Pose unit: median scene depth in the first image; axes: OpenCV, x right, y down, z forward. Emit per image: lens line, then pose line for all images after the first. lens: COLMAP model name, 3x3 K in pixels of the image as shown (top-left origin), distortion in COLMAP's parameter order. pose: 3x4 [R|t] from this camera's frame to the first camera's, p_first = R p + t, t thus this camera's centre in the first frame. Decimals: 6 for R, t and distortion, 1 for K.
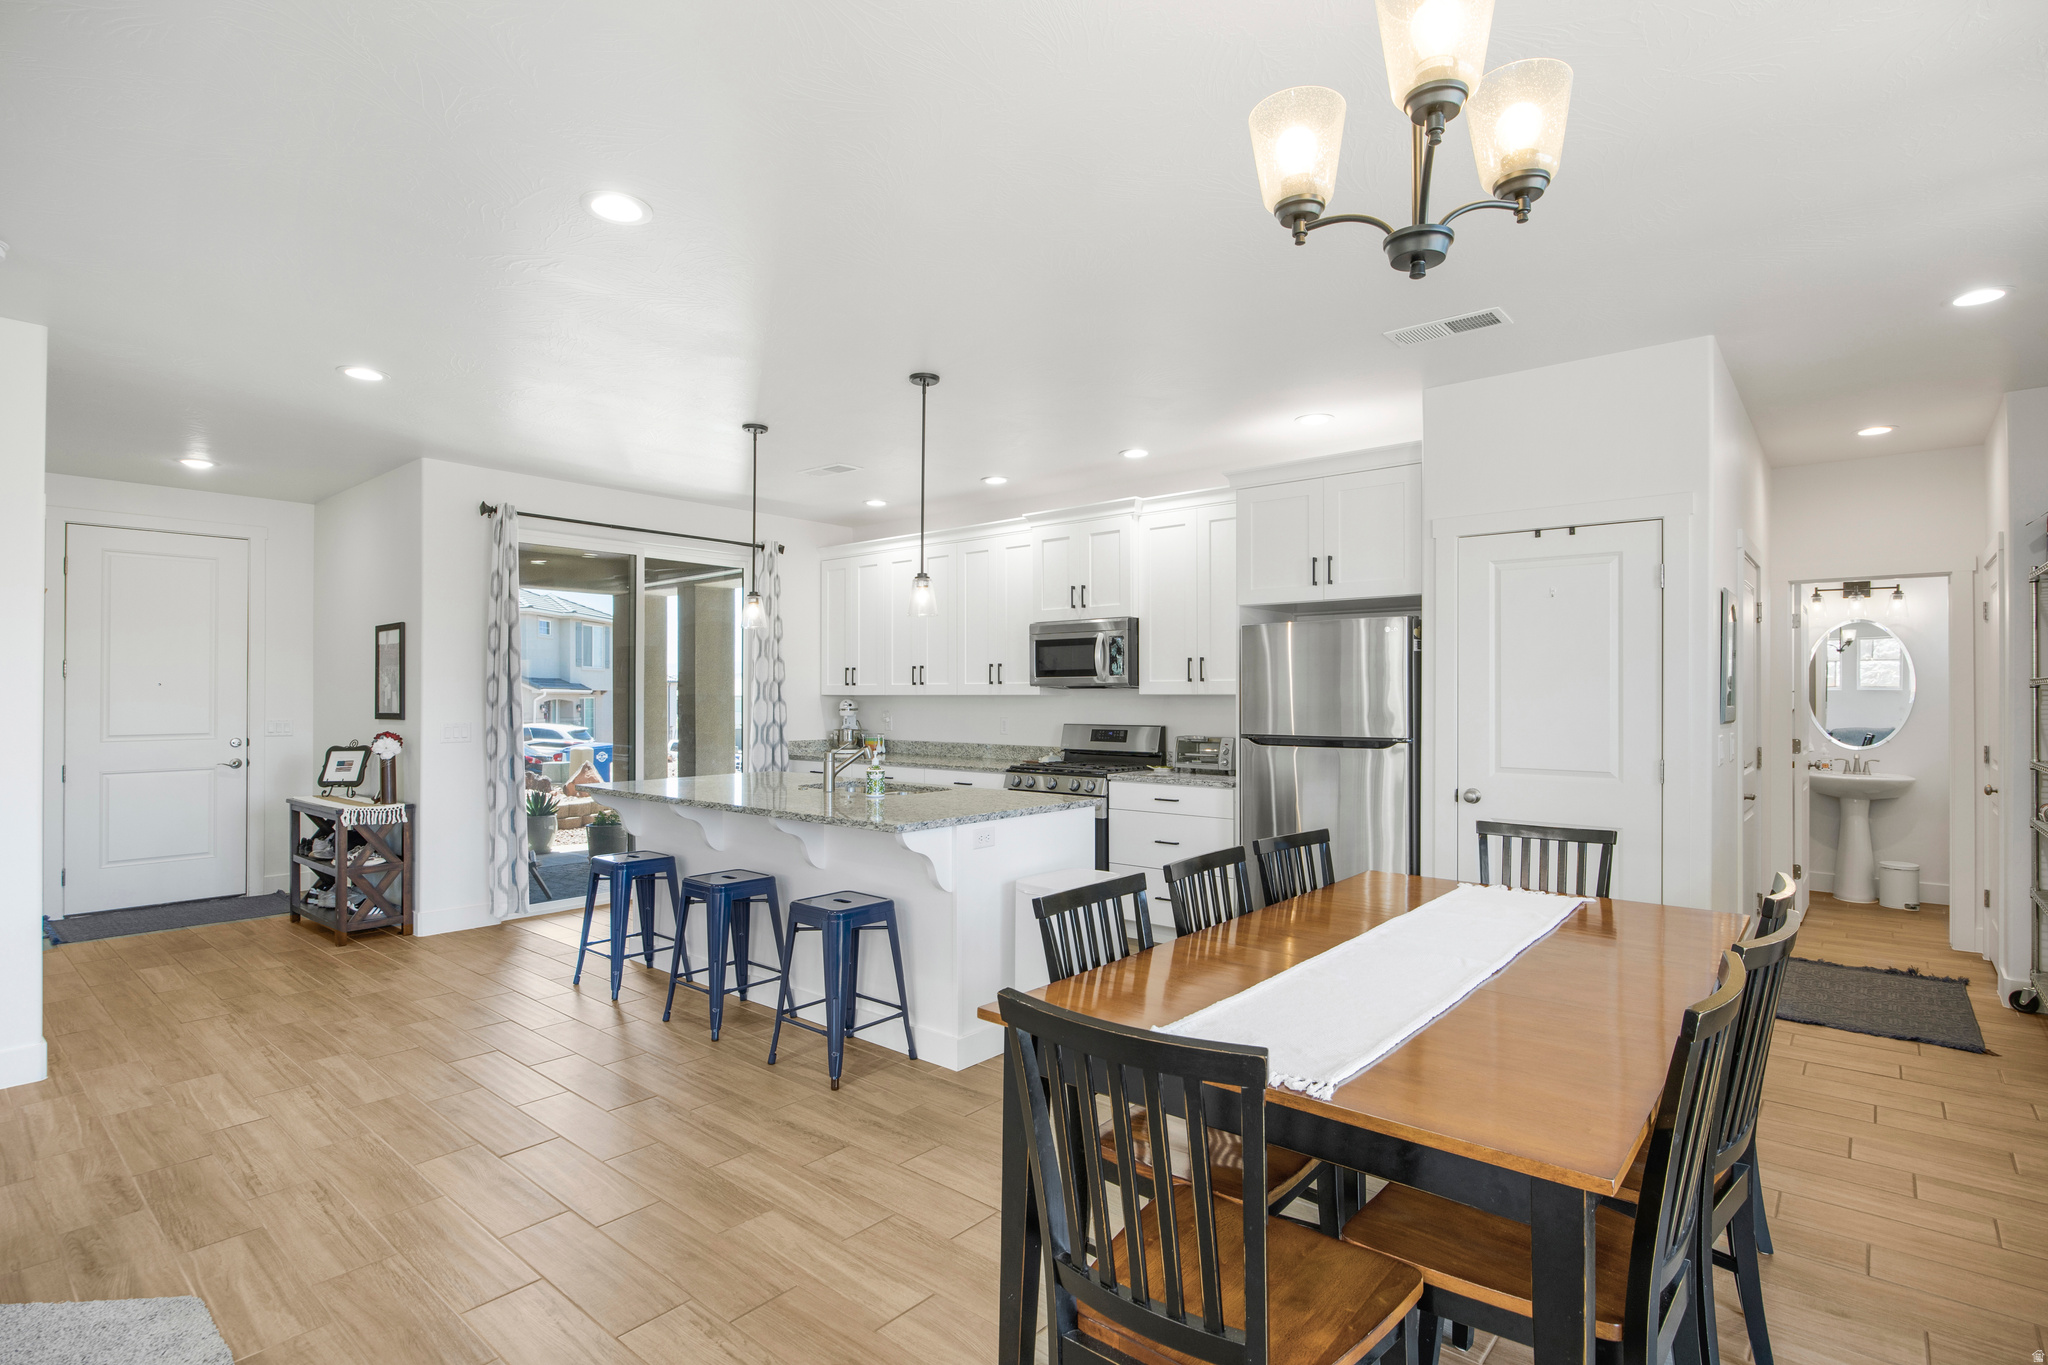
lens RADIAL K [[973.9, 0, 1033.4], [0, 973.9, 680.7], [0, 0, 1]] dist [0.001842, -0.000048]
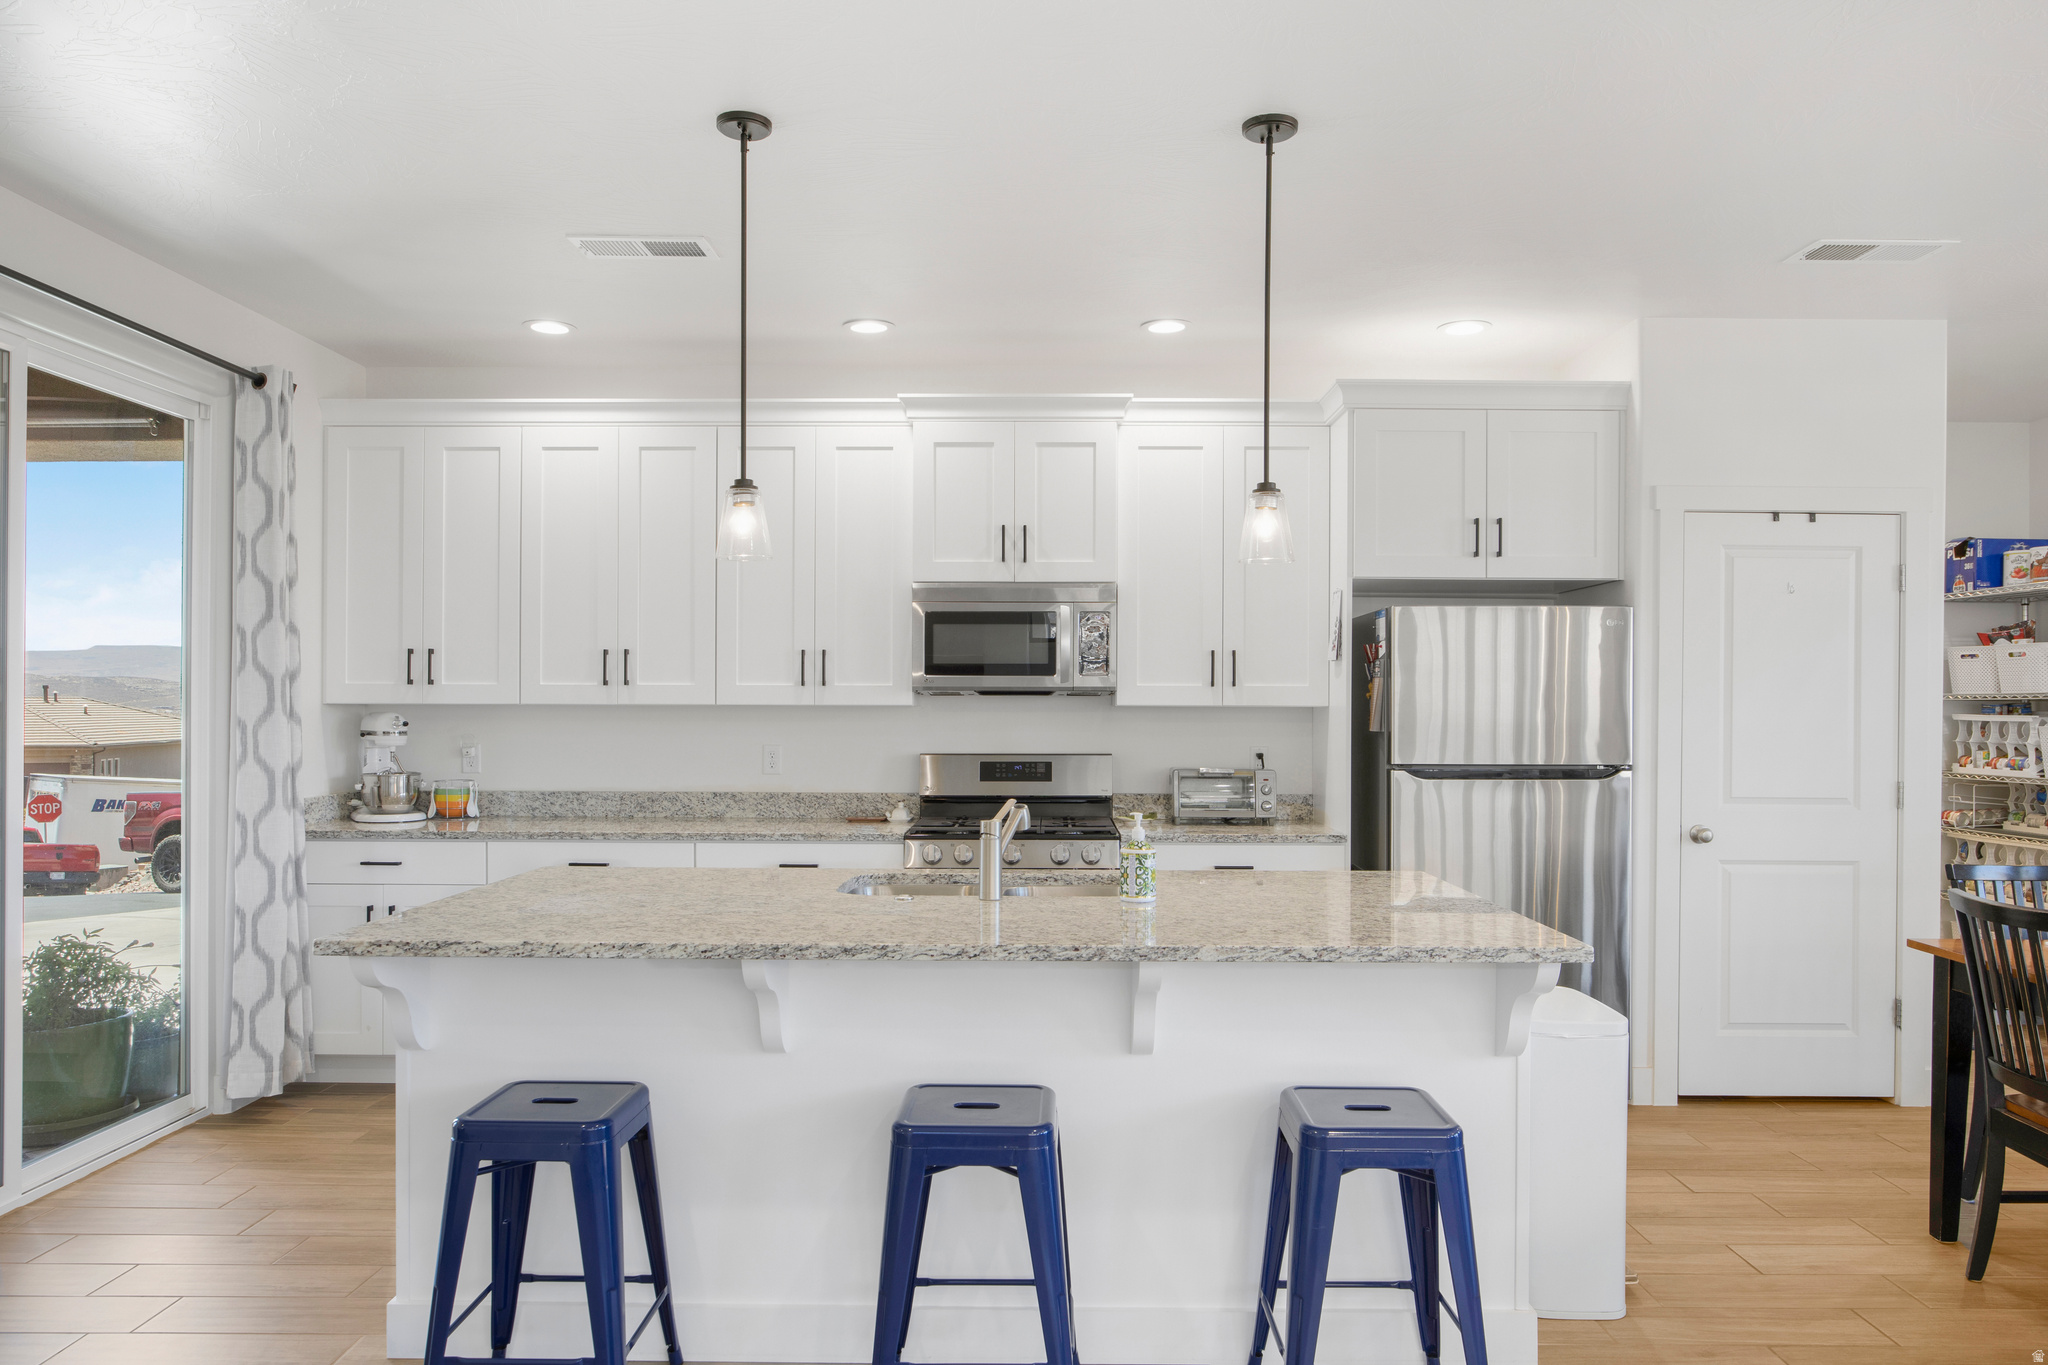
lens RADIAL K [[1338.0, 0, 1041.2], [0, 1338.0, 706.3], [0, 0, 1]] dist [-0.020514, 0.016295]
pose [[0.772662, 0.002756, 0.634812, -0.487110], [-0.012537, 0.999862, 0.010919, 0.005589], [-0.634694, -0.016395, 0.772590, 0.356114]]
